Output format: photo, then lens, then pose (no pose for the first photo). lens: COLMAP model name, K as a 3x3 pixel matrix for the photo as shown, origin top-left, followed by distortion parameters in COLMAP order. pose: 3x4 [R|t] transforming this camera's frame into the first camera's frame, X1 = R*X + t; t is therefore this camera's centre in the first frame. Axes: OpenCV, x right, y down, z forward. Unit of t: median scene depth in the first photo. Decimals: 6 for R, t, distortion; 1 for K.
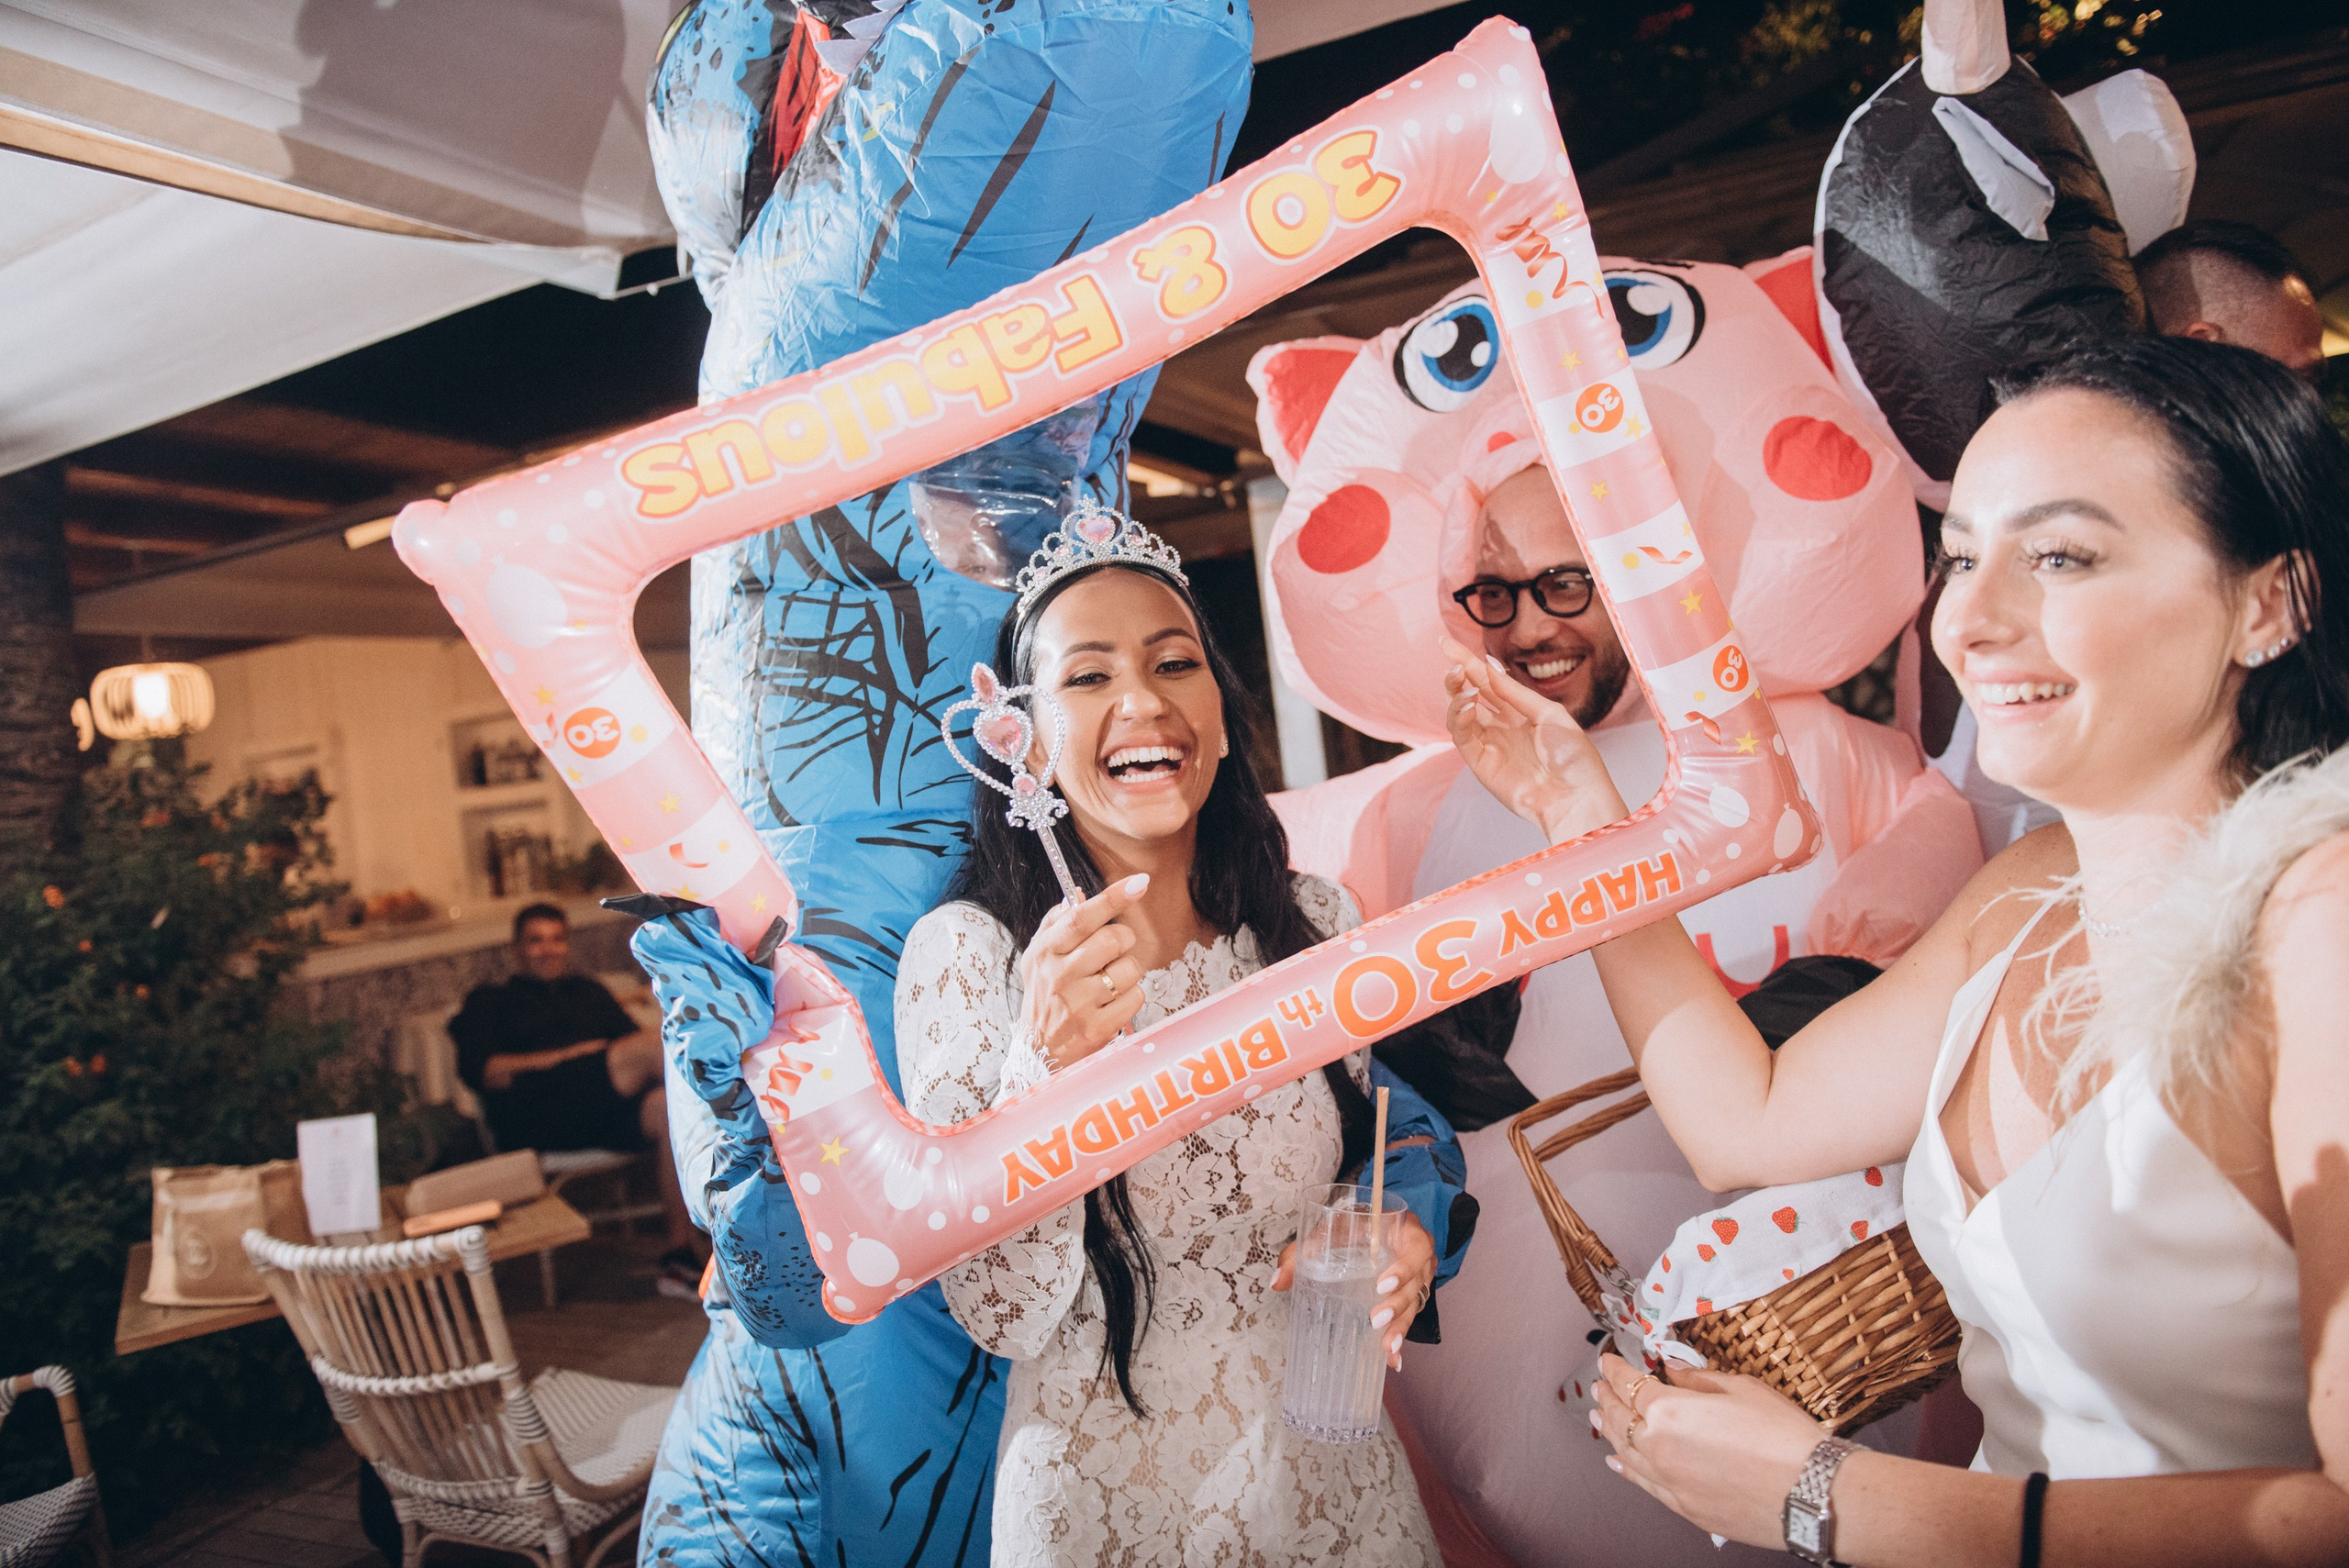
lens RADIAL K [[1567.8, 0, 1178.9], [0, 1567.8, 765.0], [0, 0, 1]] dist [-0.040814, -0.016245]
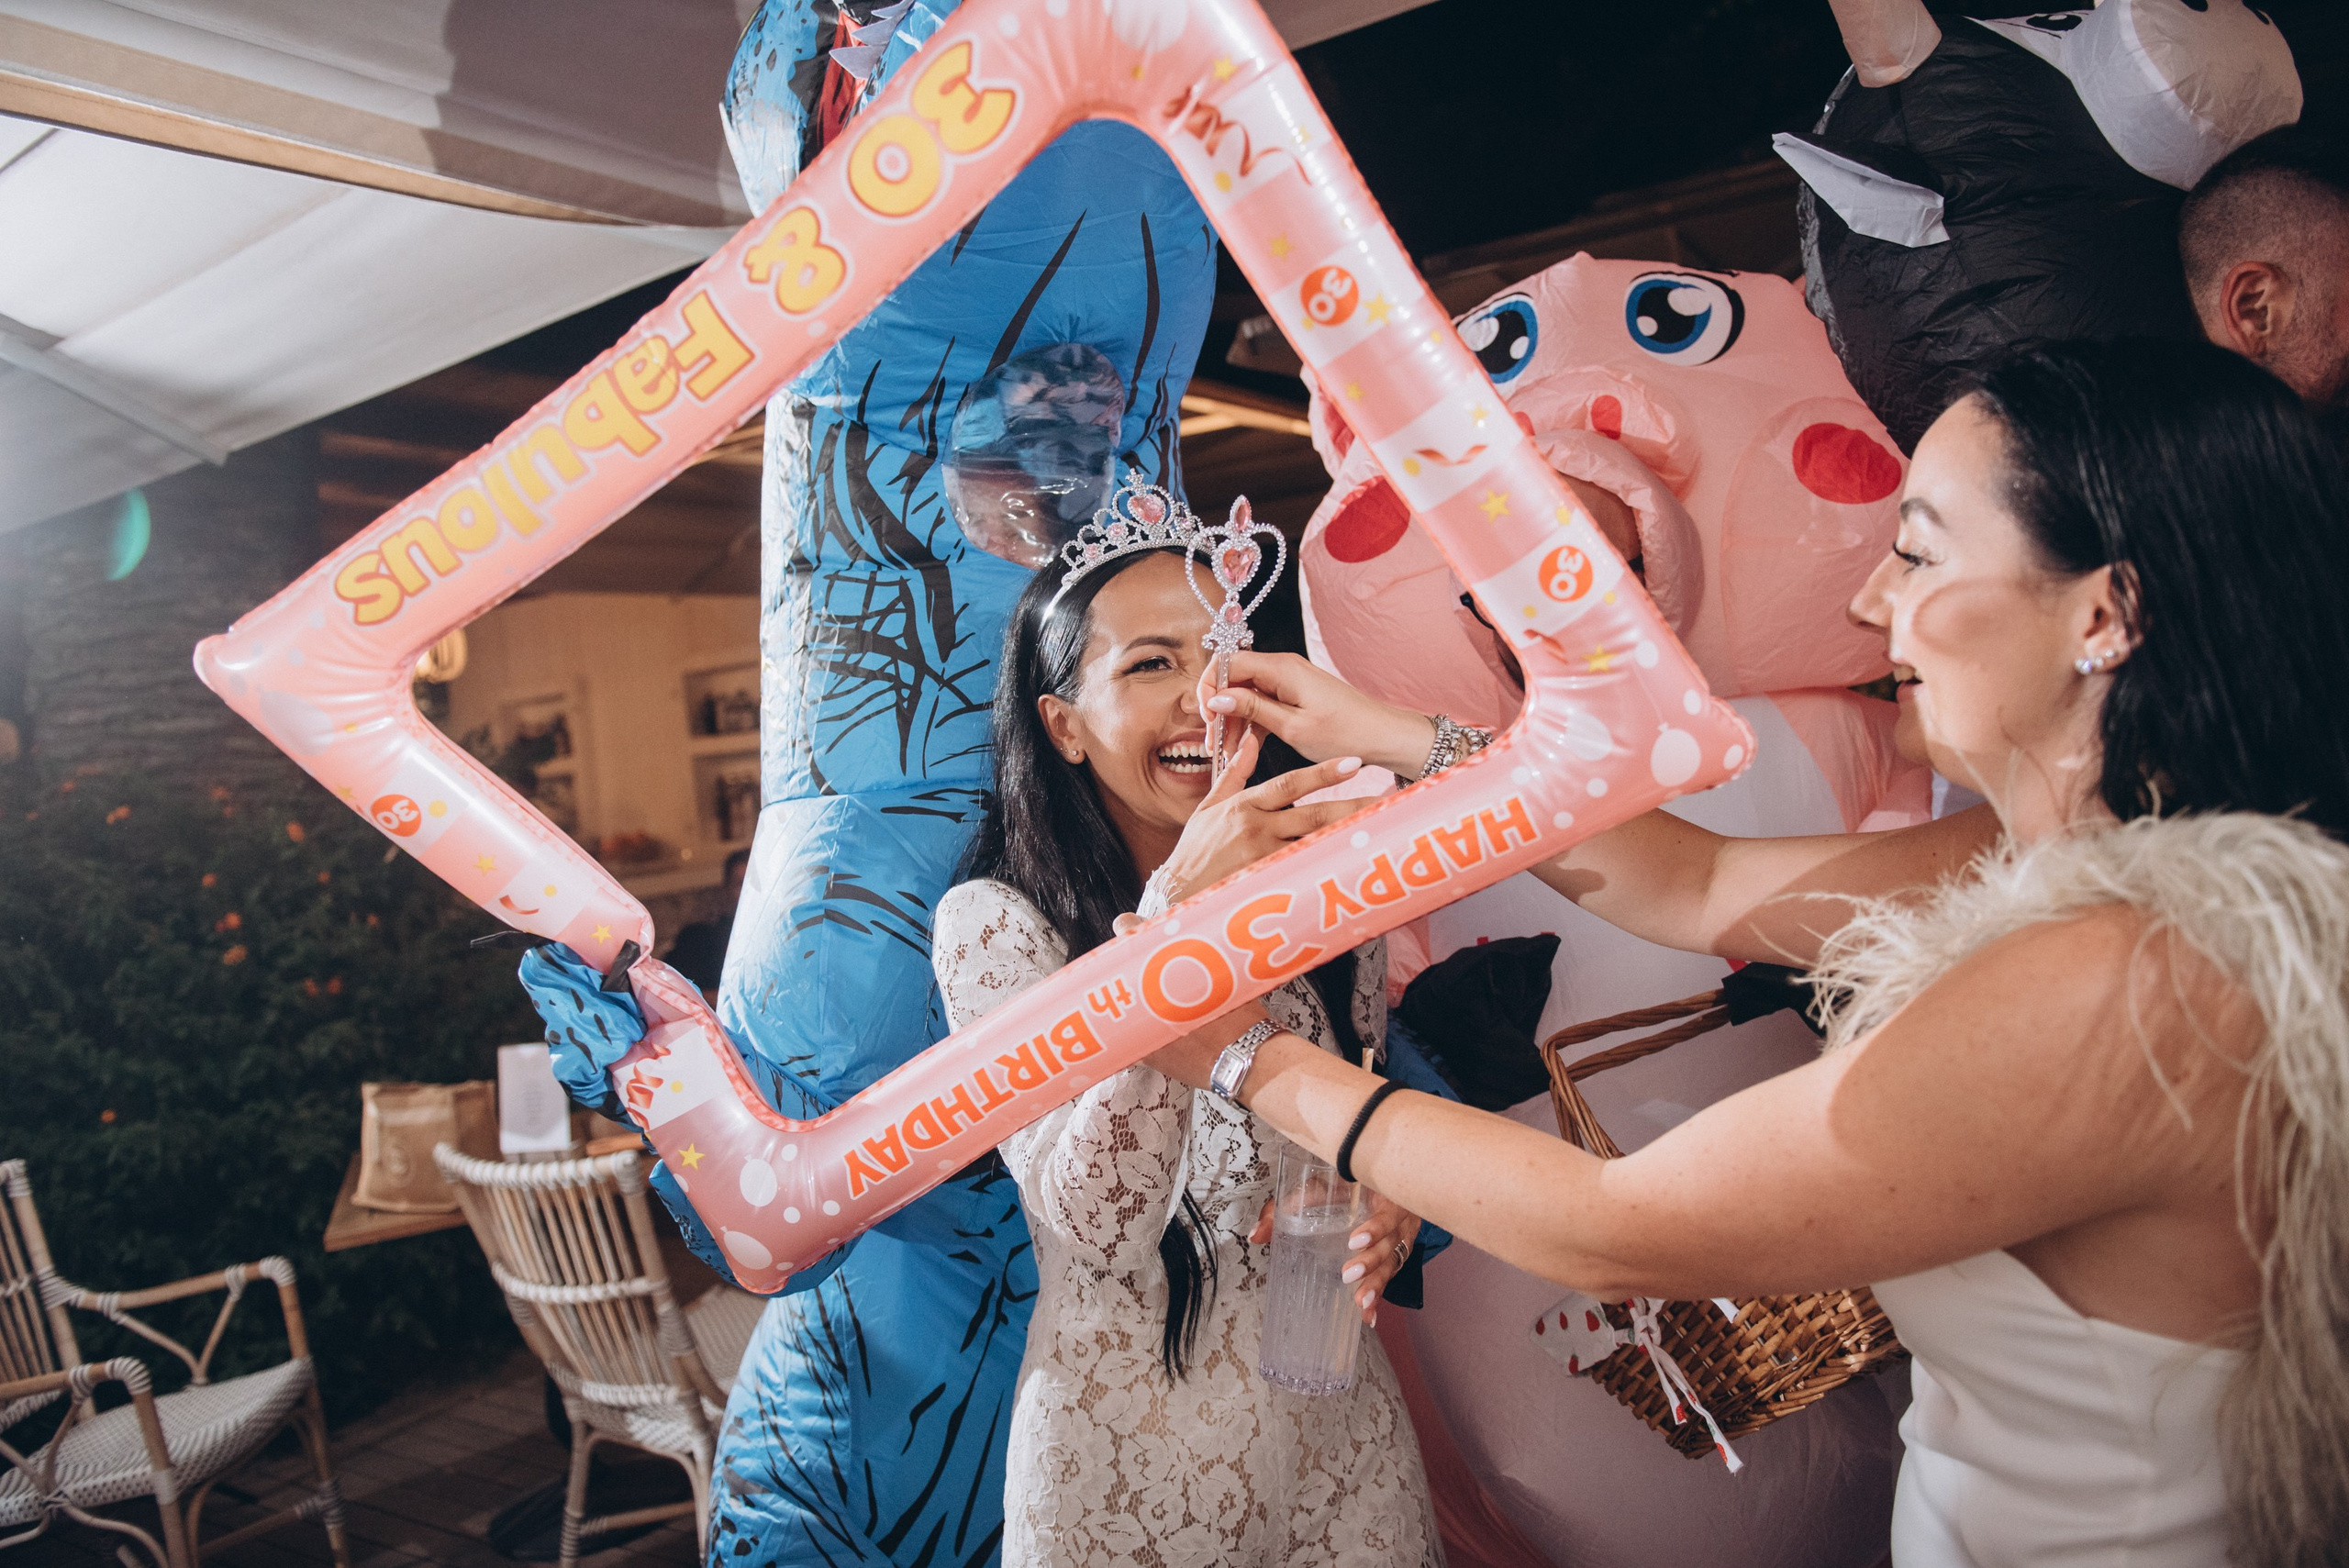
lens RADIAL K [[1584.0, 0, 1174.5], [0, 1584.0, 784.0], [0, 0, 1]] dist [-0.055563, 0.001236]
pose [[0.989277, 0.025892, -0.143738, 0.126513], [-0.020392, 0.999007, 0.039606, -0.012893], [0.144621, -0.036251, 0.988823, -0.021703]]
